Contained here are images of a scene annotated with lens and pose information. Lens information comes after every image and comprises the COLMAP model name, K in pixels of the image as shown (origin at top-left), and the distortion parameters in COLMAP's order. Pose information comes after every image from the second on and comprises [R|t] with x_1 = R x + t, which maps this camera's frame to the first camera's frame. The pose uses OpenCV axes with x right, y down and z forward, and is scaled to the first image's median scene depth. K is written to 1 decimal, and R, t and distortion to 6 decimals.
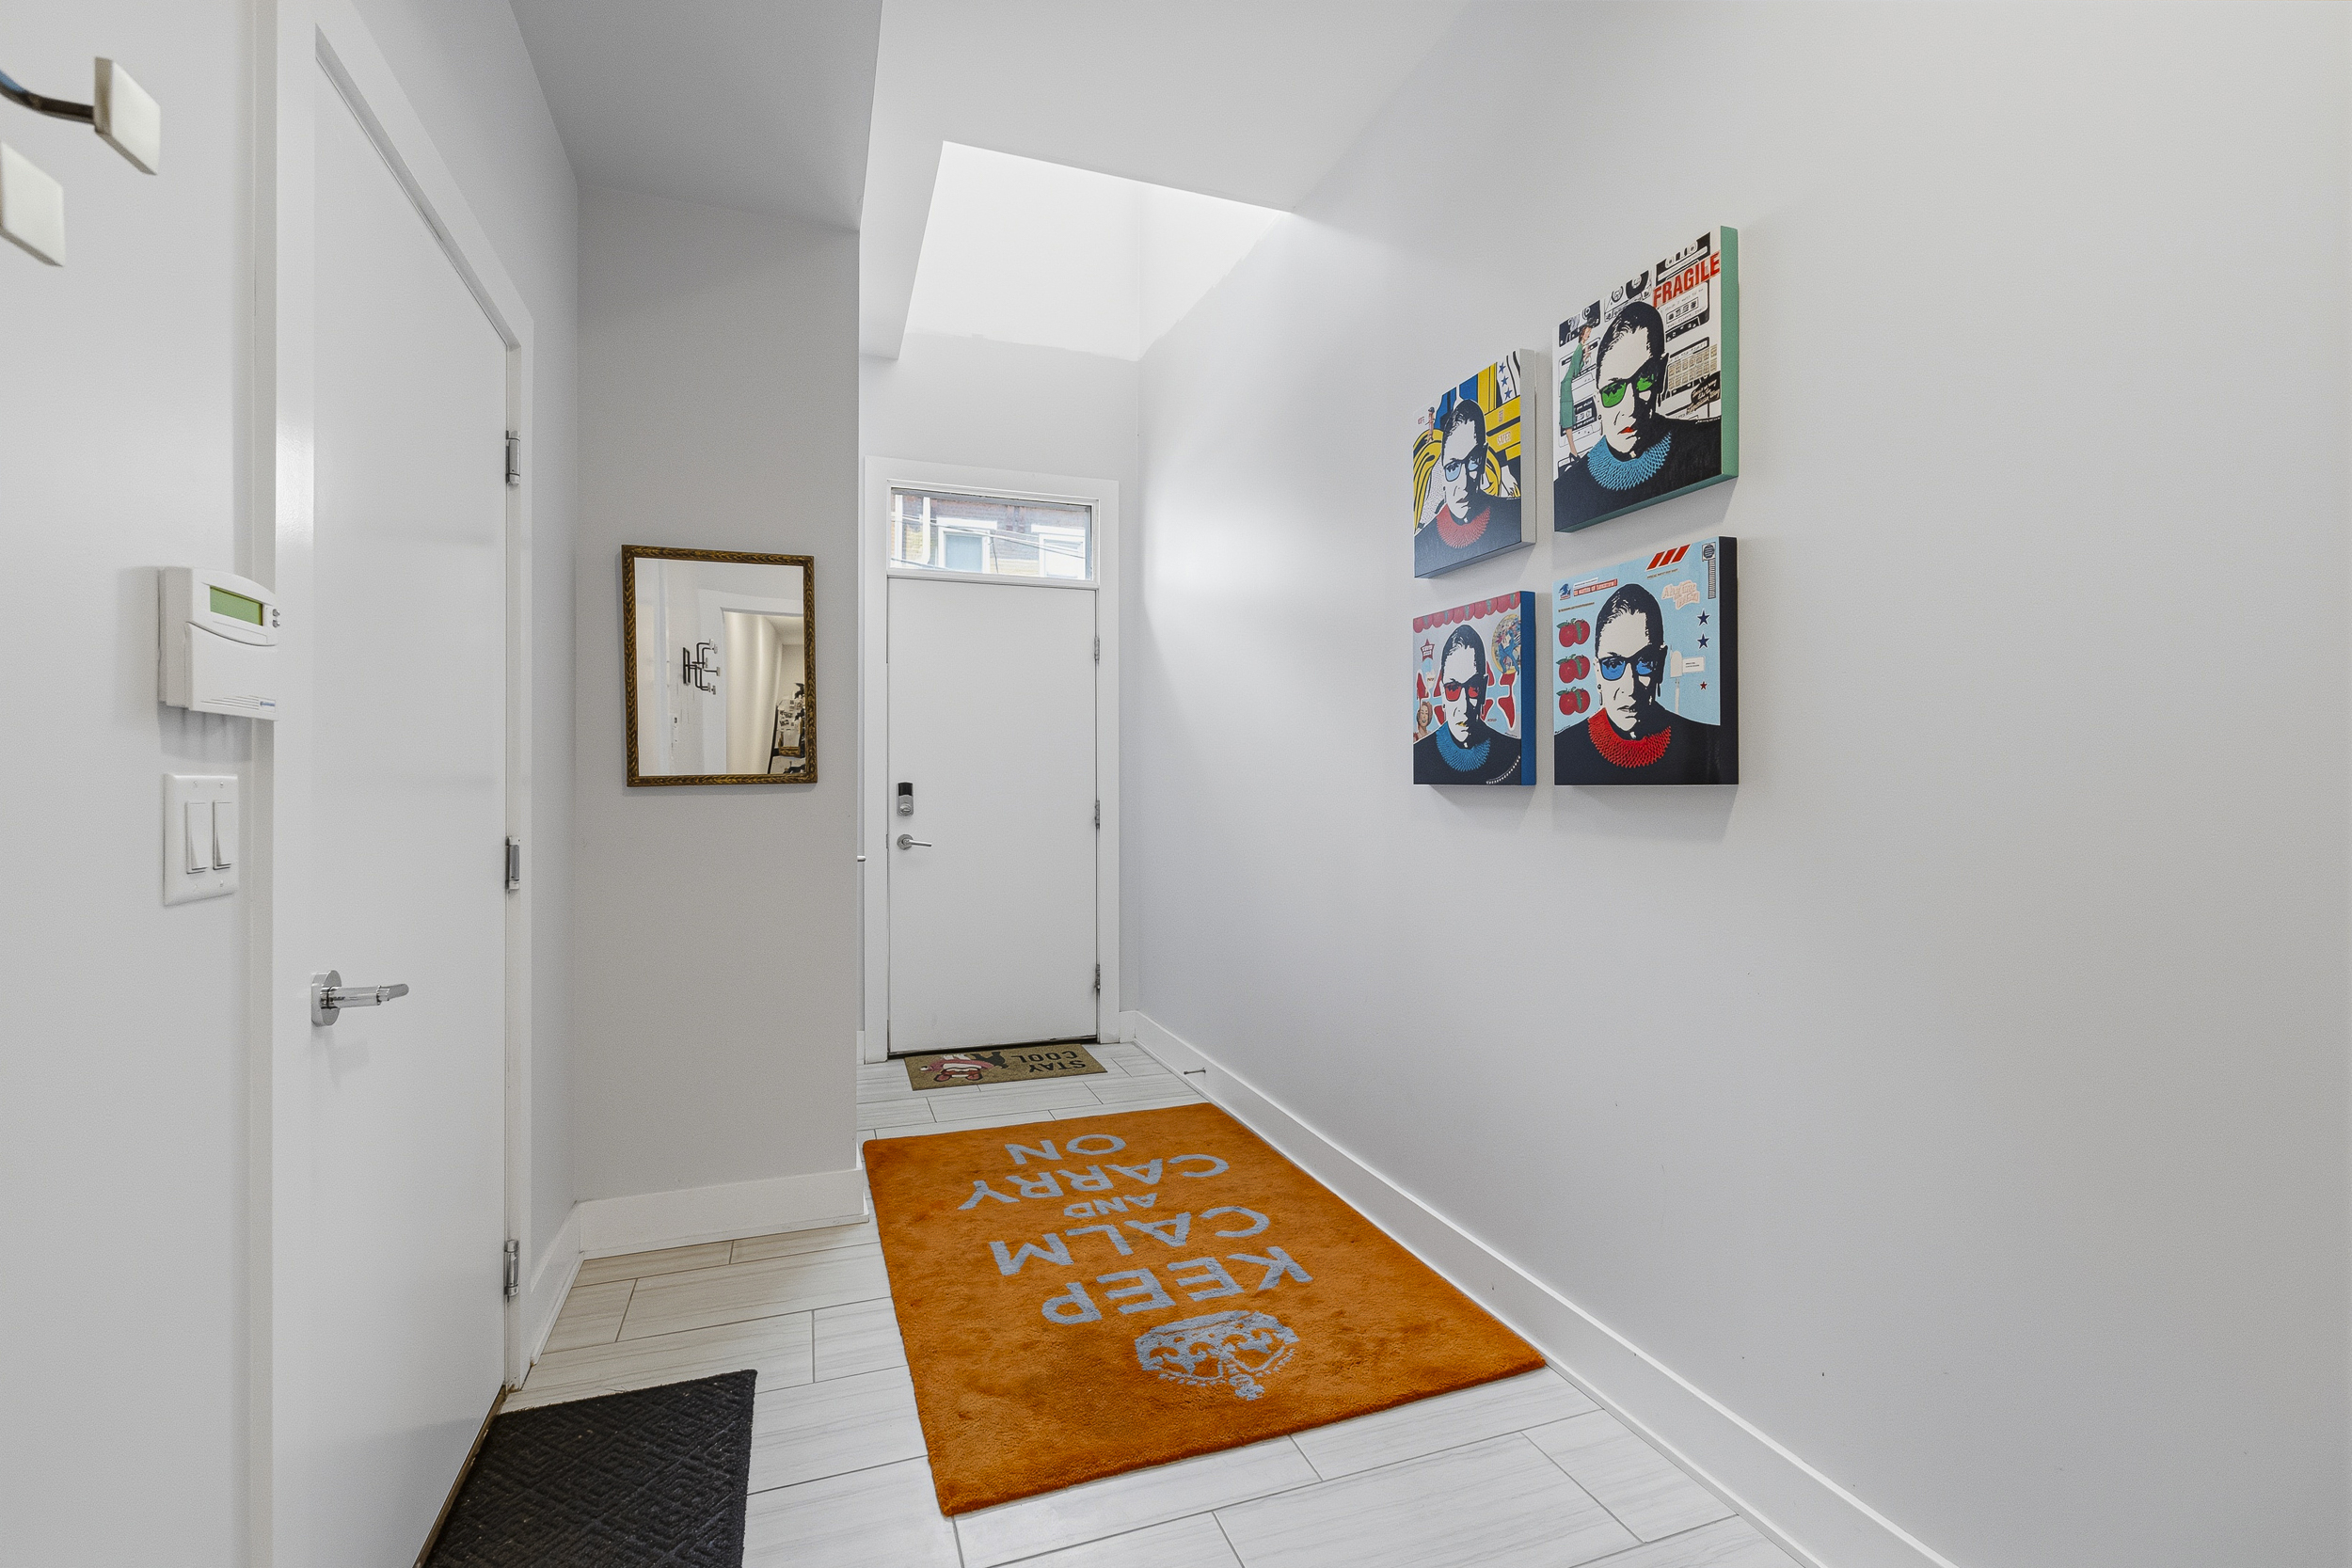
lens RADIAL K [[1043.6, 0, 1177.1], [0, 1043.6, 790.2], [0, 0, 1]] dist [0.002356, 0.000150]
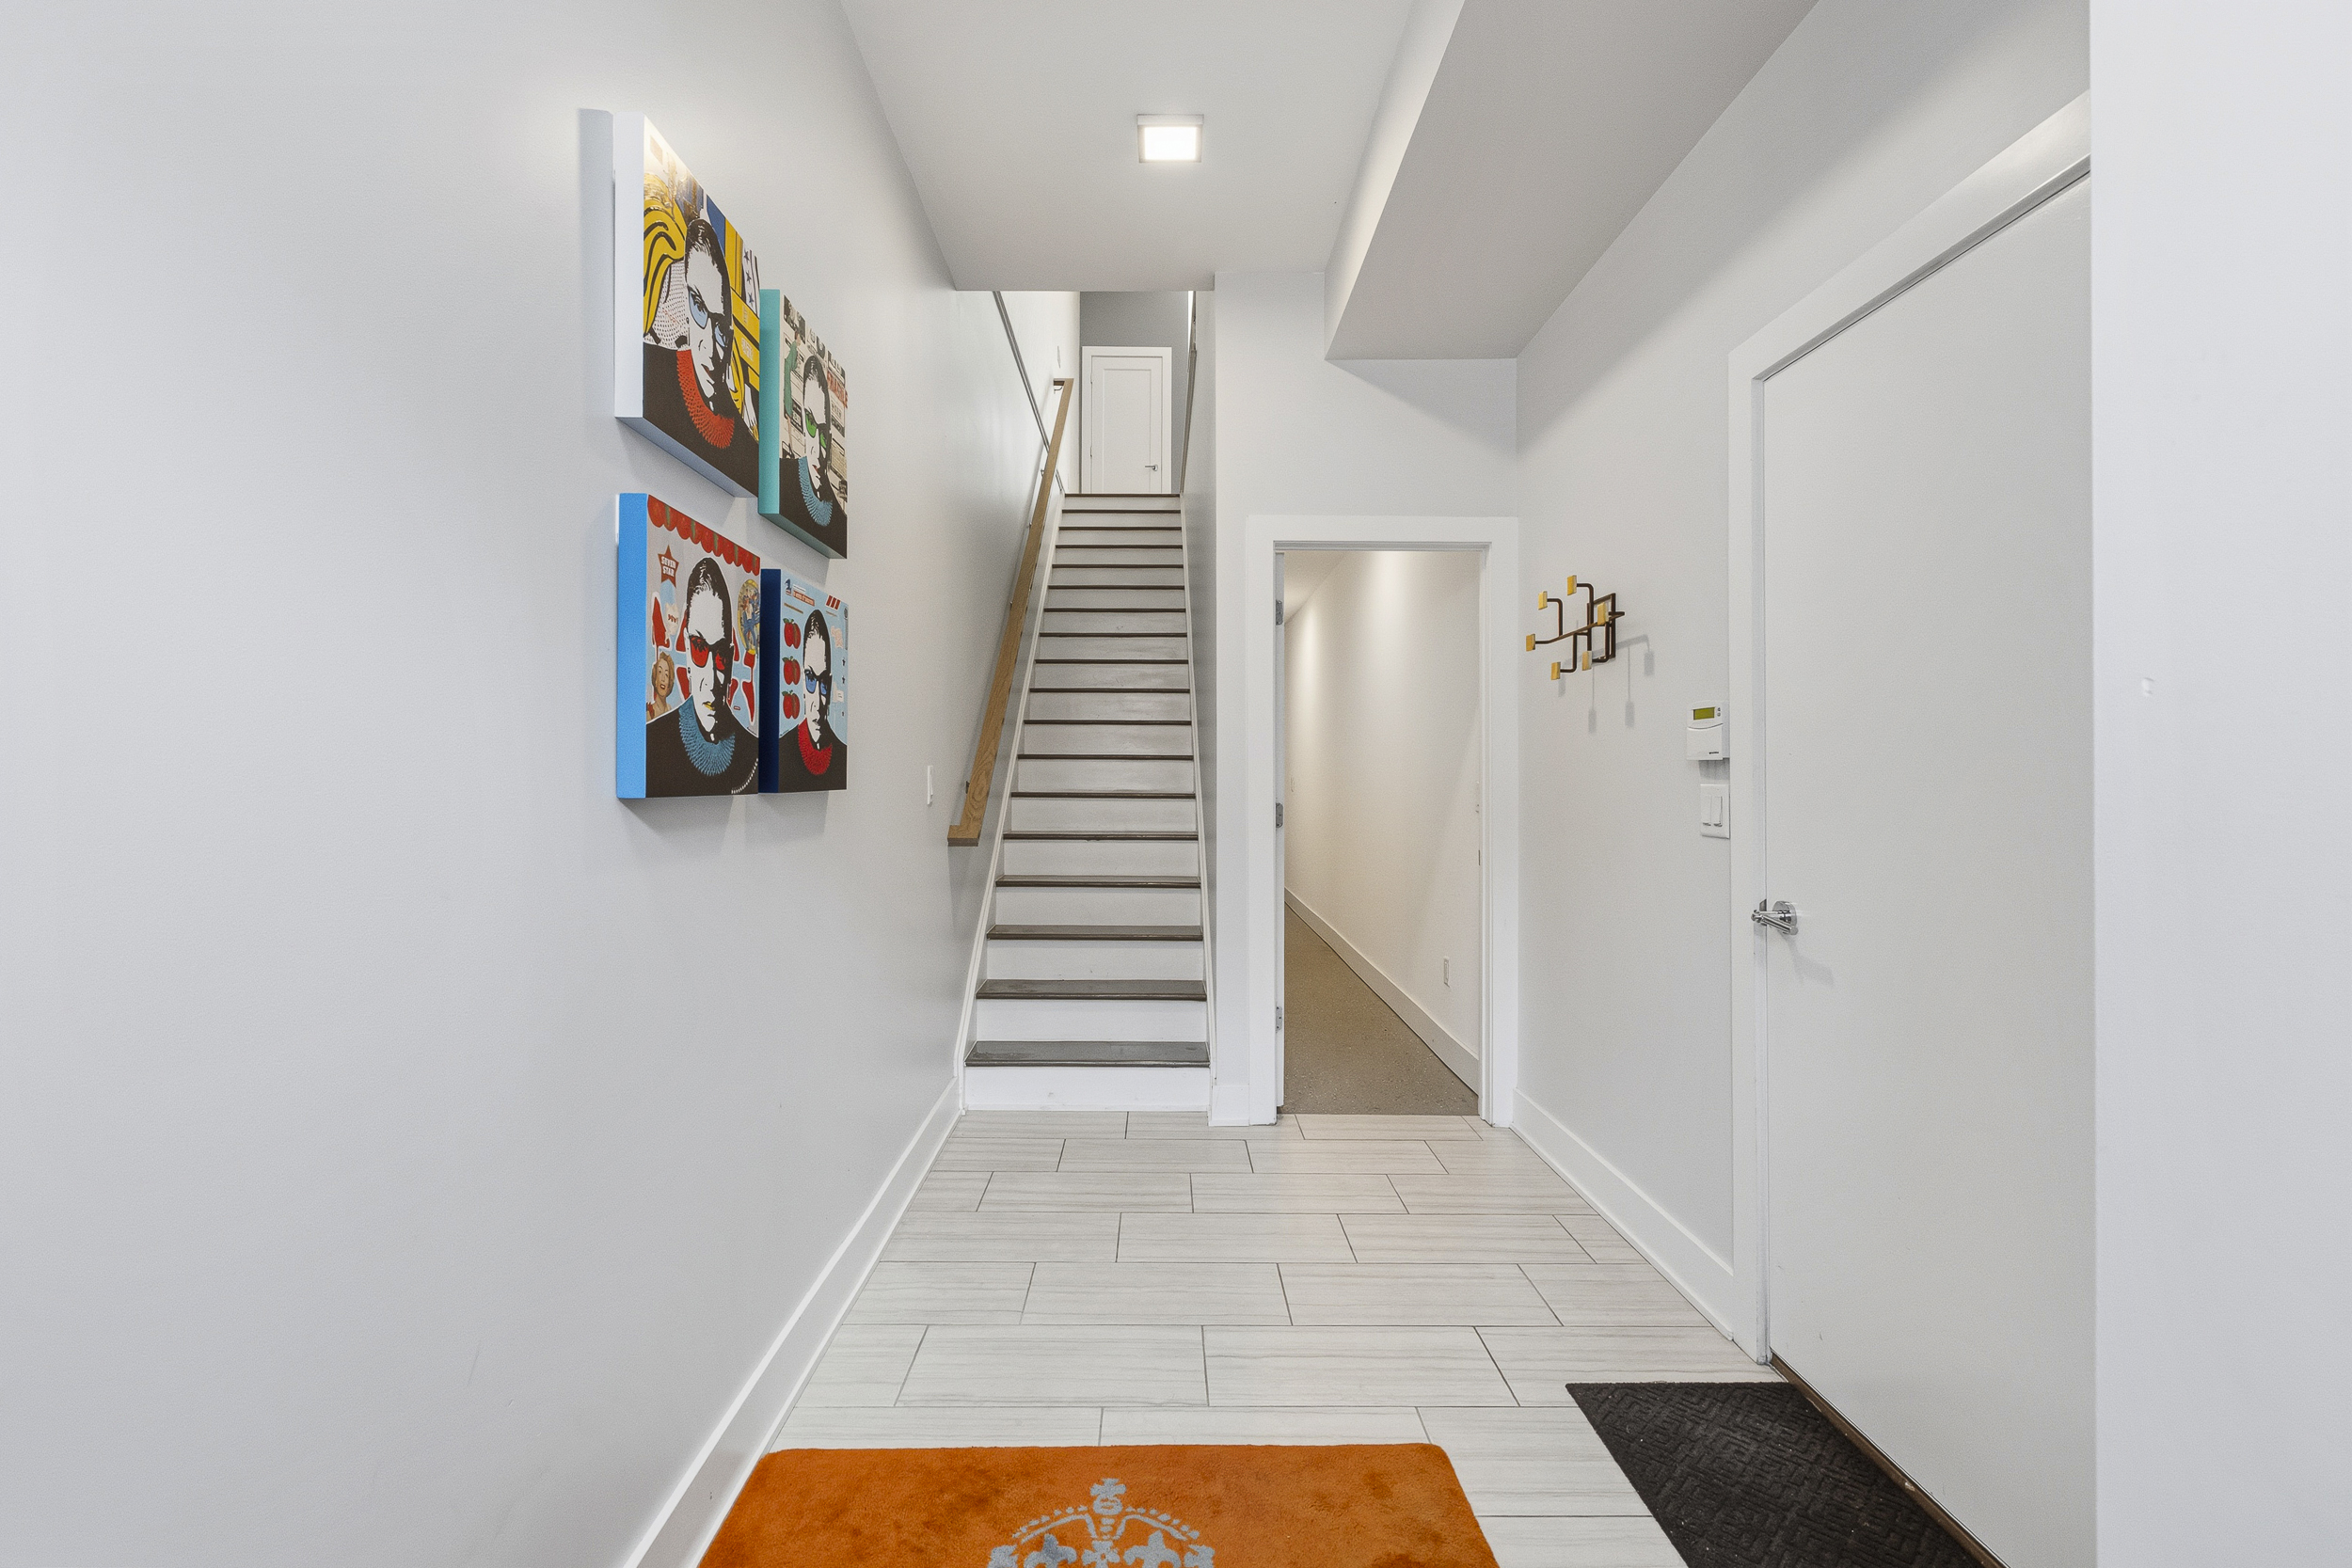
lens RADIAL K [[1043.6, 0, 1171.2], [0, 1043.6, 768.6], [0, 0, 1]] dist [0.002356, 0.000150]
pose [[-0.942261, 0.000664, 0.334878, -0.229740], [0.000419, 1.000000, -0.000805, -0.021797], [-0.334879, -0.000618, -0.942261, 1.524329]]
